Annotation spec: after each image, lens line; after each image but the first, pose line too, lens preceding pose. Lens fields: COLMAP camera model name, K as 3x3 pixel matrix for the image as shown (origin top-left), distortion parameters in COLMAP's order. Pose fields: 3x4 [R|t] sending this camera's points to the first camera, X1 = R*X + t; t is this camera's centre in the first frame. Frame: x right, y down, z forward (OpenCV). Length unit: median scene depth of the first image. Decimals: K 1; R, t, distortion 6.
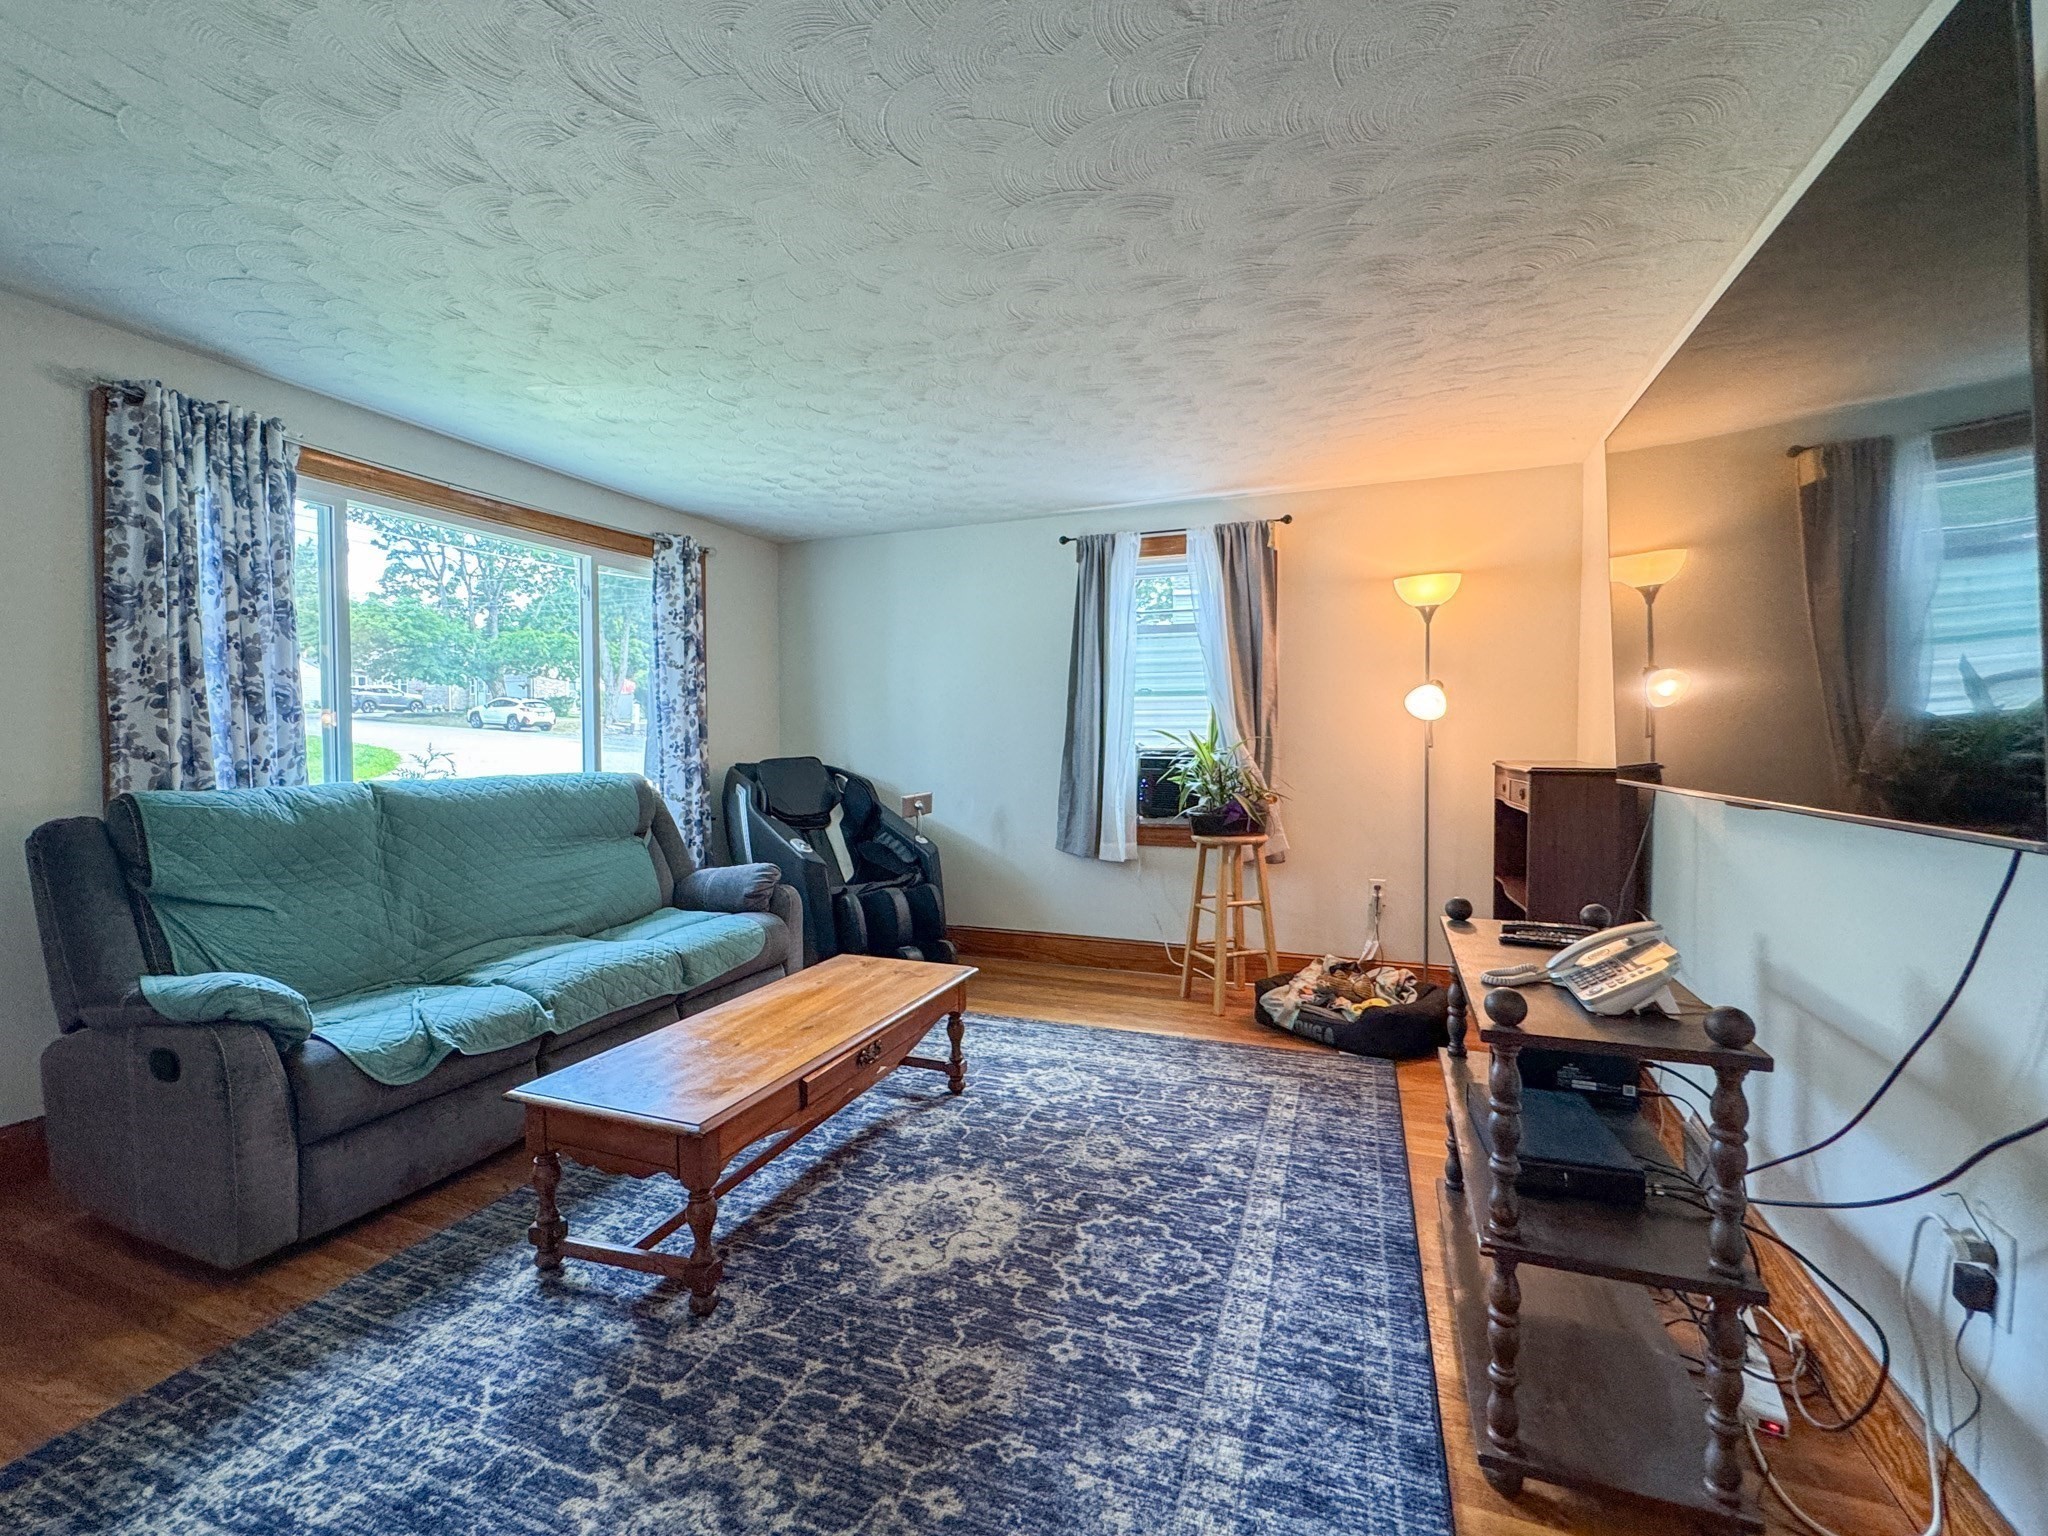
lens RADIAL K [[856.0, 0, 1049.9], [0, 856.0, 769.2], [0, 0, 1]] dist [-0.005007, 0.000237]
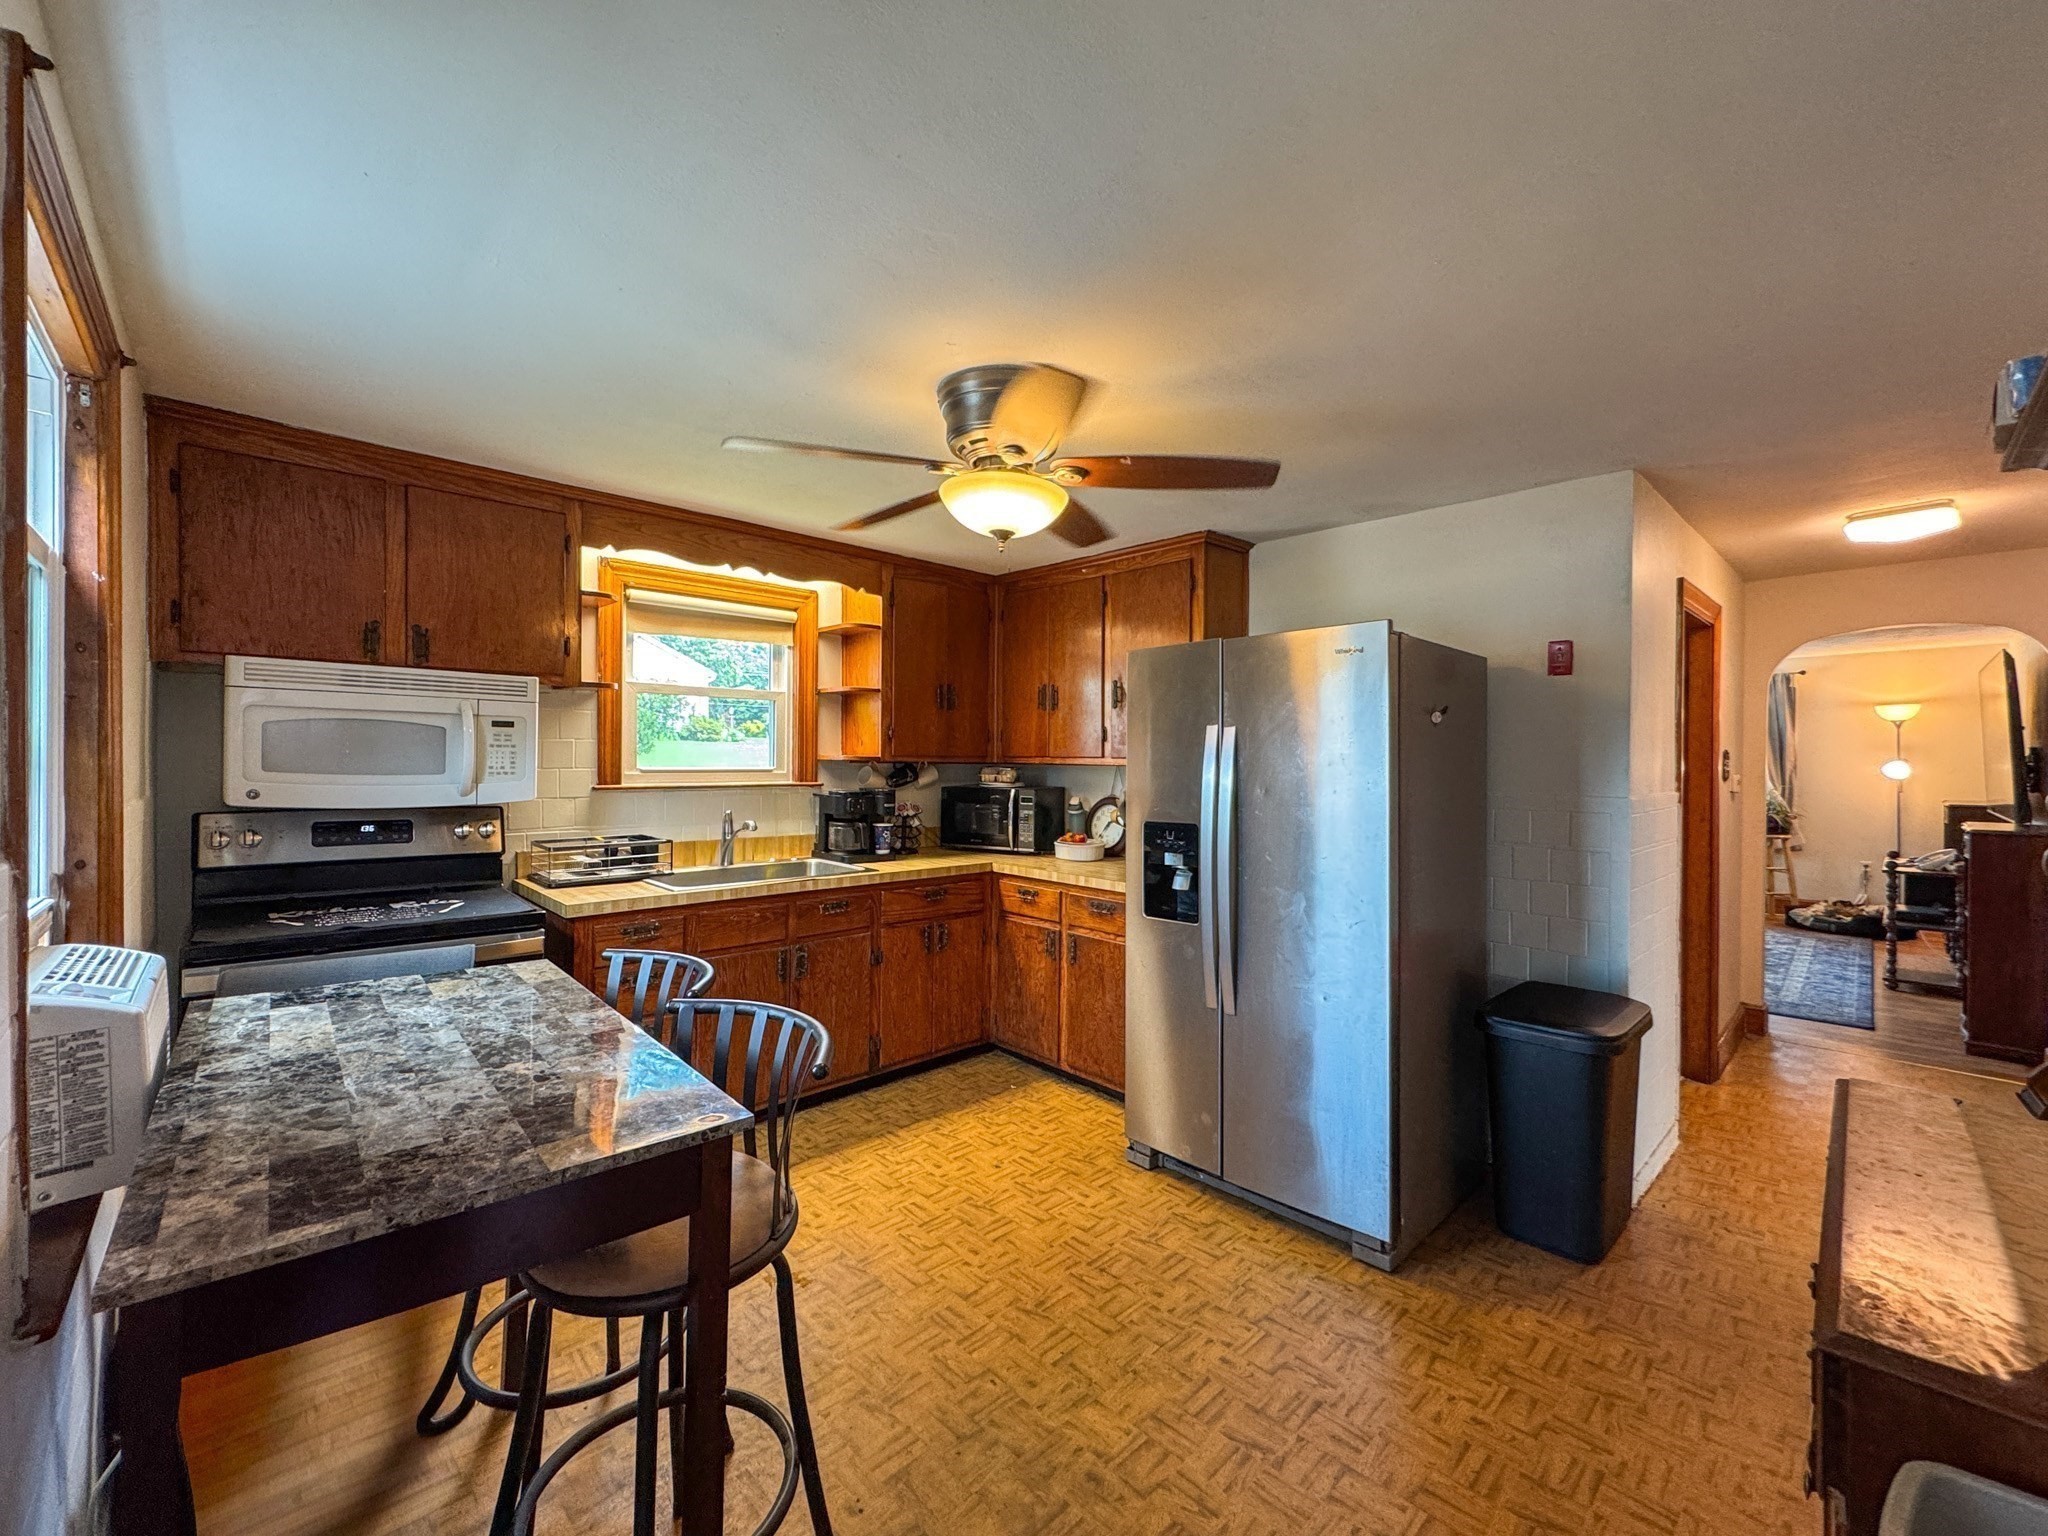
lens RADIAL K [[813.7, 0, 1000.1], [0, 813.7, 769.5], [0, 0, 1]] dist [0.000360, -0.002859]
pose [[0.884292, 0.001858, -0.466930, -0.815549], [-0.011892, 0.999757, -0.018542, -0.028910], [0.466782, 0.021950, 0.884100, -2.542902]]
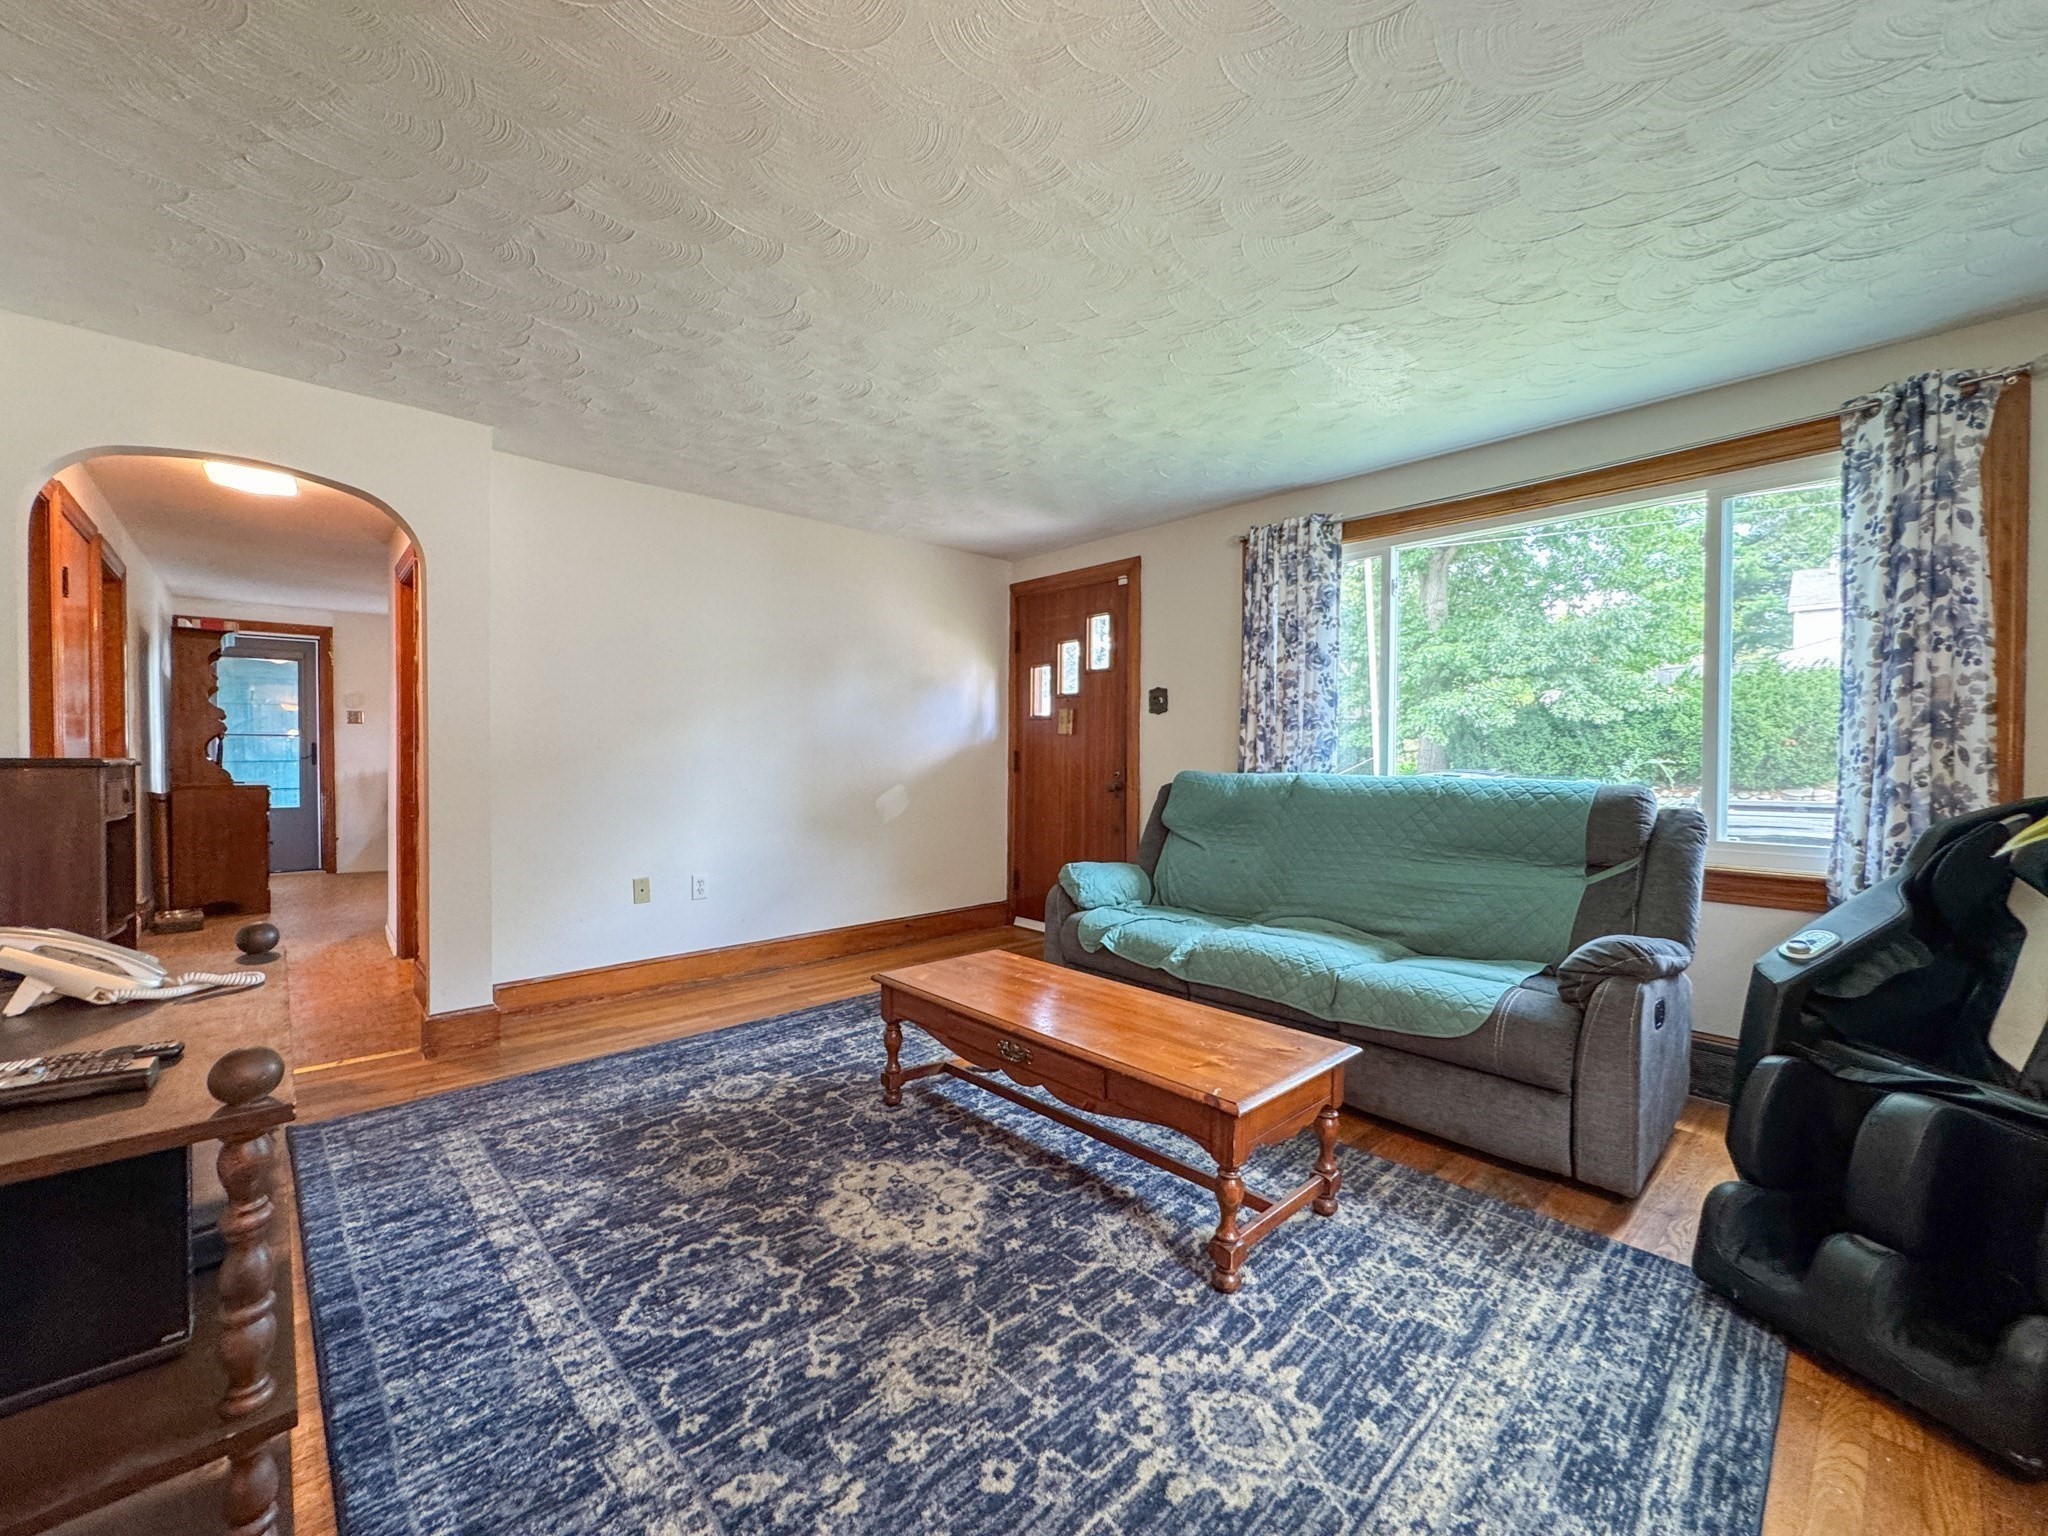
lens RADIAL K [[813.7, 0, 999.4], [0, 813.7, 756.9], [0, 0, 1]] dist [0.000360, -0.002859]
pose [[-0.458991, -0.005220, -0.888425, 0.625651], [-0.043563, 0.998912, 0.016637, -0.013855], [0.887372, 0.046339, -0.458719, 1.409772]]
